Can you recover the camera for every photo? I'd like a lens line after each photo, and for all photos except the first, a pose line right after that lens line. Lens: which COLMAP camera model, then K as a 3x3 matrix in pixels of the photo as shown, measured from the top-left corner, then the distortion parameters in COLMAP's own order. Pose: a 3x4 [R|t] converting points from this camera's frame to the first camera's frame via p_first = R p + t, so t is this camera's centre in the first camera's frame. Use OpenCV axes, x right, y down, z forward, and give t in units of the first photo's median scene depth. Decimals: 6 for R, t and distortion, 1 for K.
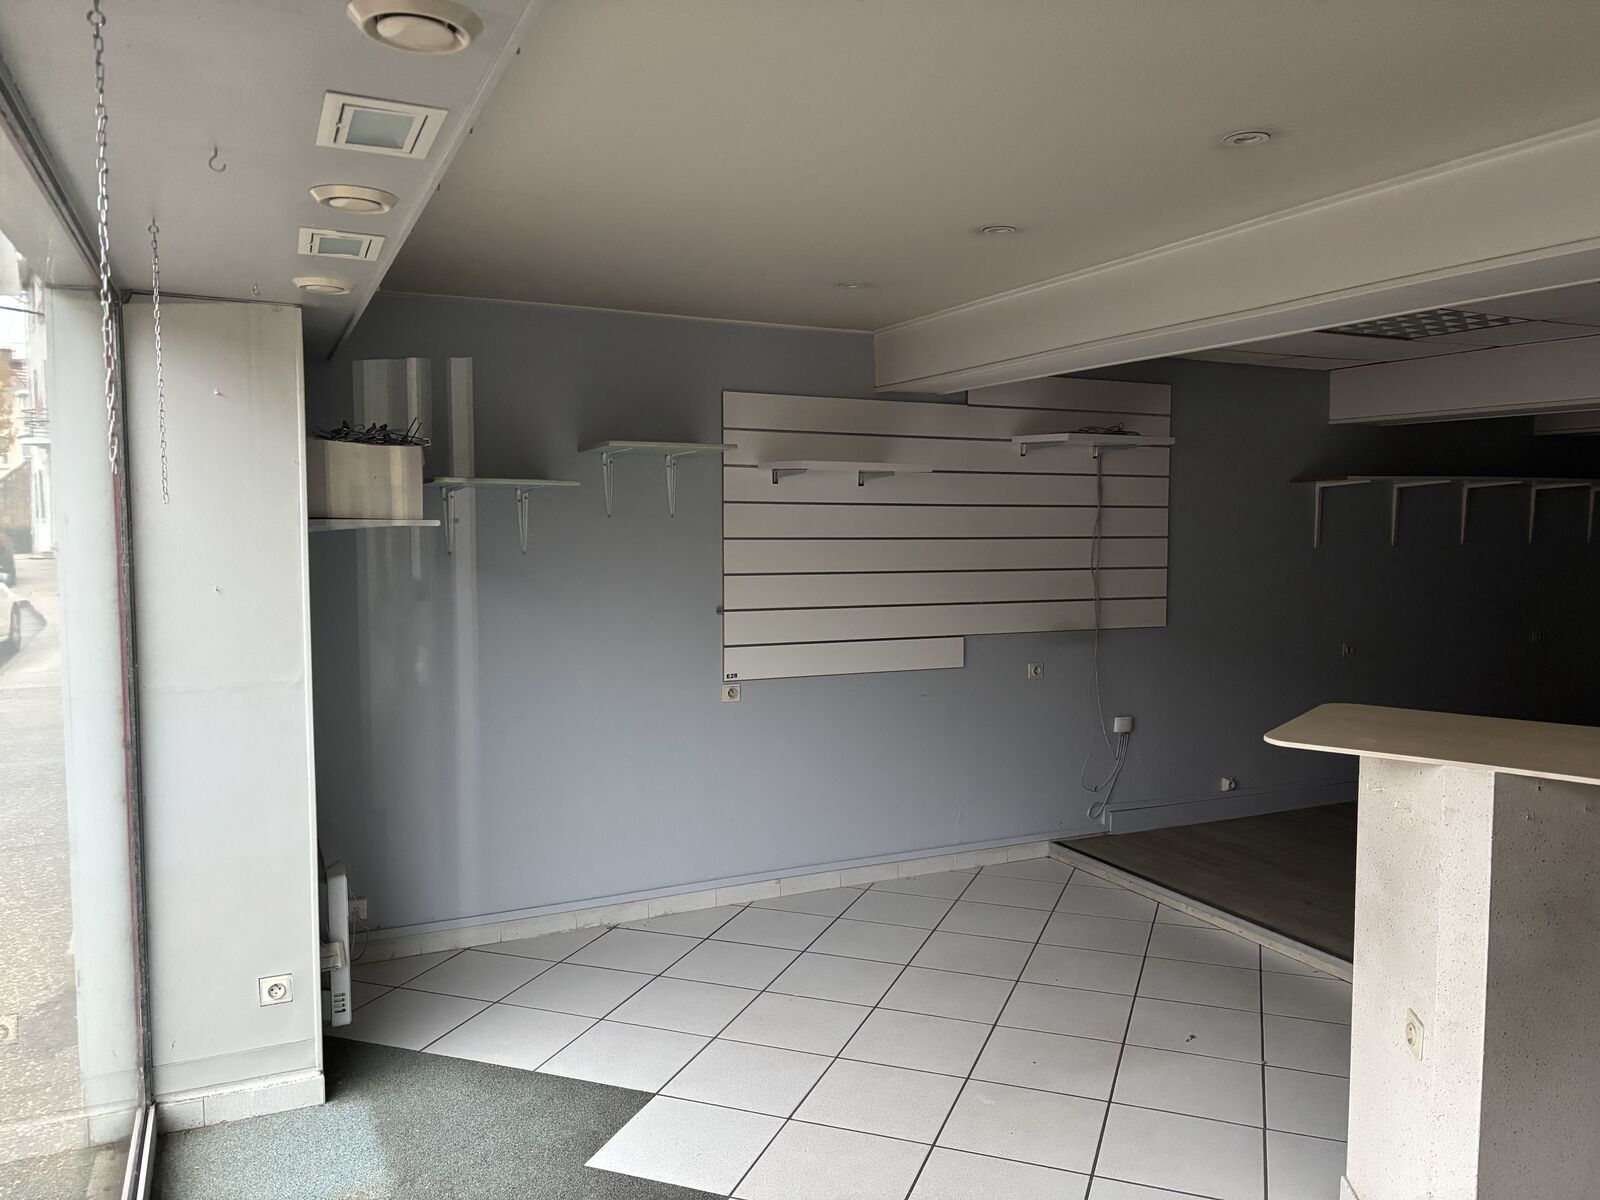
lens RADIAL K [[1209.6, 0, 800.9], [0, 1209.6, 613.3], [0, 0, 1]] dist [0.021947, -0.012908]
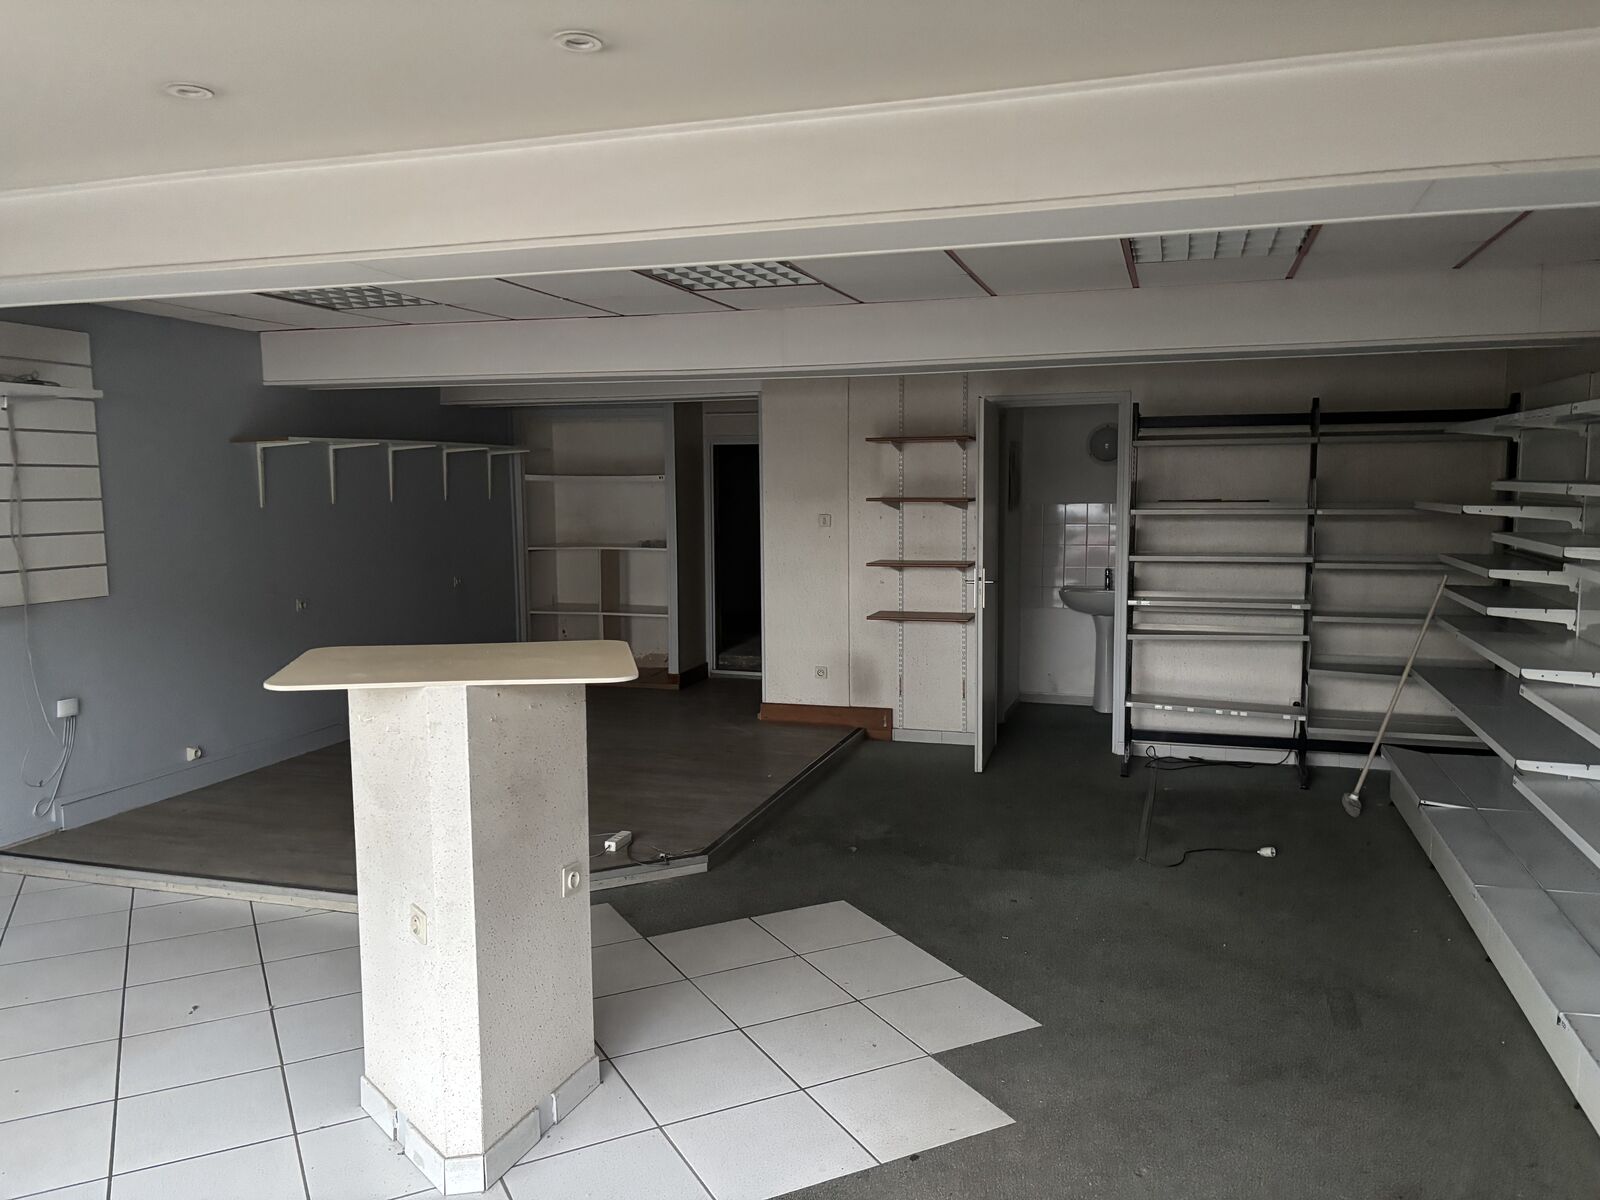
lens RADIAL K [[1209.6, 0, 800.1], [0, 1209.6, 598.4], [0, 0, 1]] dist [0.021947, -0.012908]
pose [[0.672579, -0.078839, 0.735814, -0.031150], [0.065676, 0.996745, 0.046764, 0.004779], [-0.737105, 0.016873, 0.675567, -0.017663]]
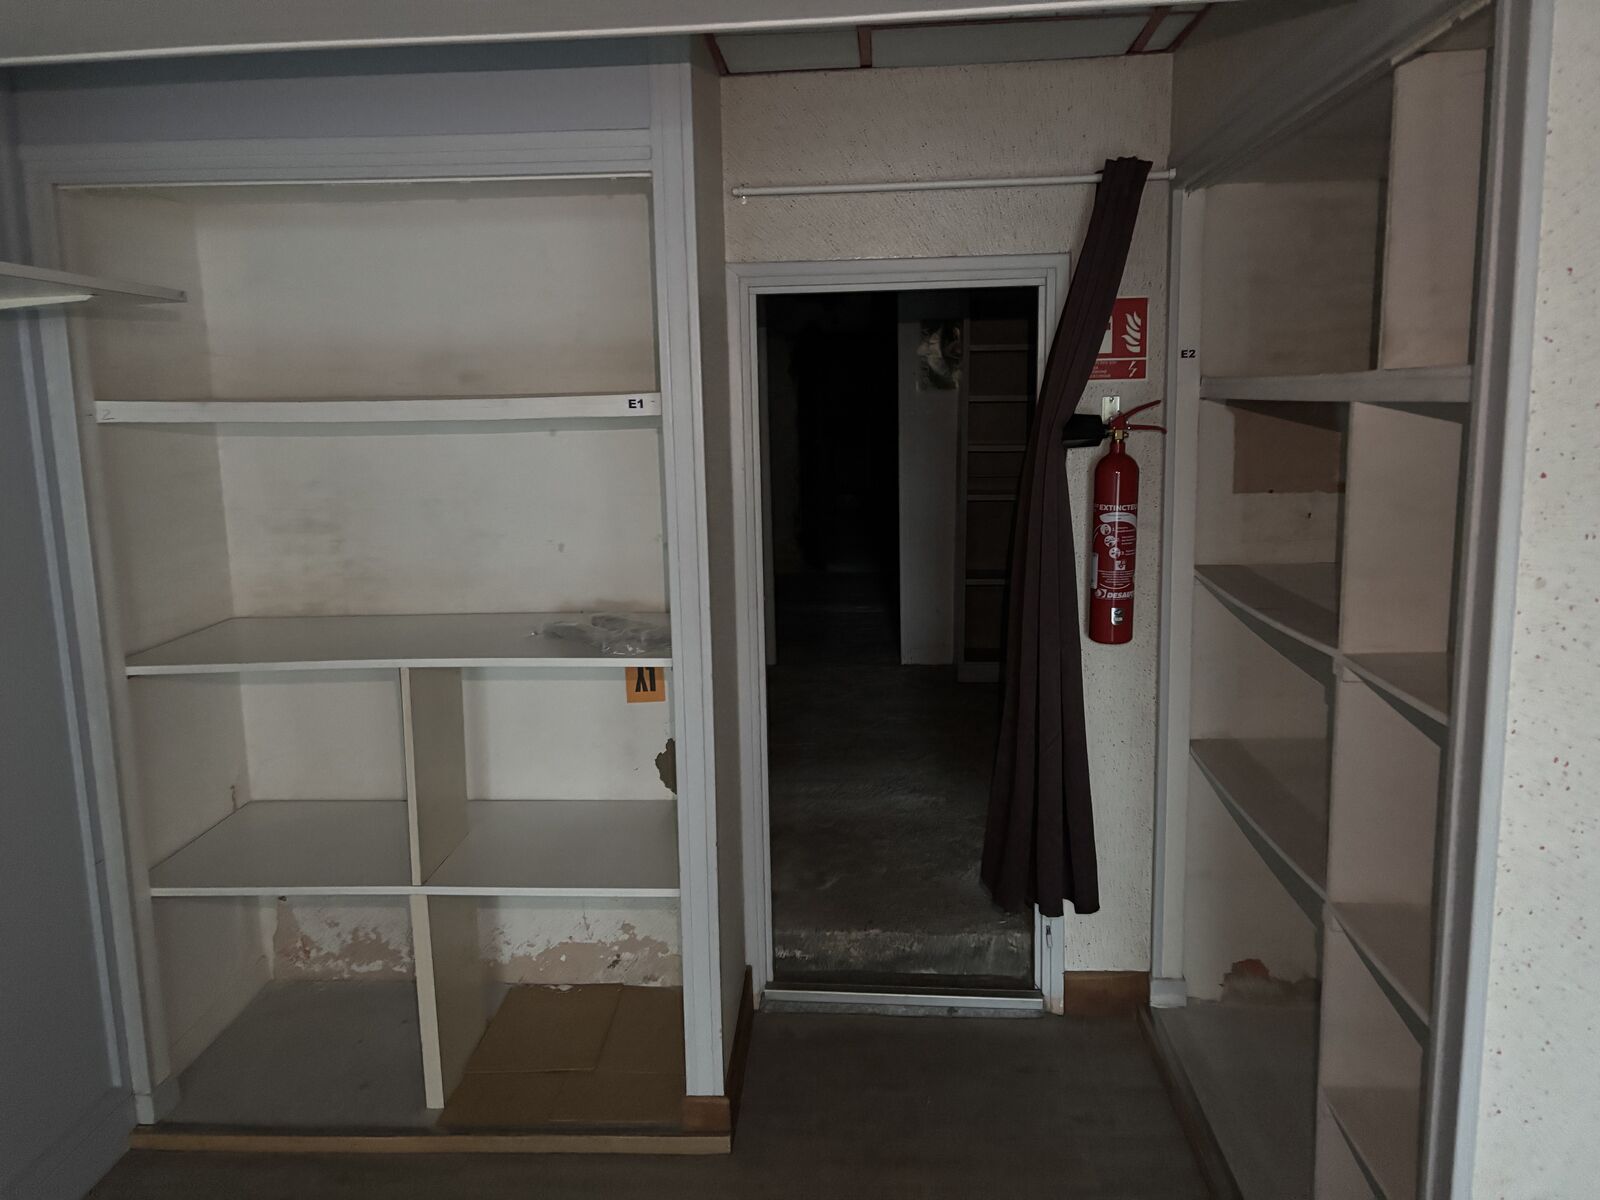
lens RADIAL K [[1209.6, 0, 801.2], [0, 1209.6, 594.8], [0, 0, 1]] dist [0.021947, -0.012908]
pose [[0.478482, -0.140771, 0.866740, 0.181070], [0.090157, 0.989725, 0.110975, -0.016626], [-0.873457, 0.025043, 0.486257, 0.267839]]
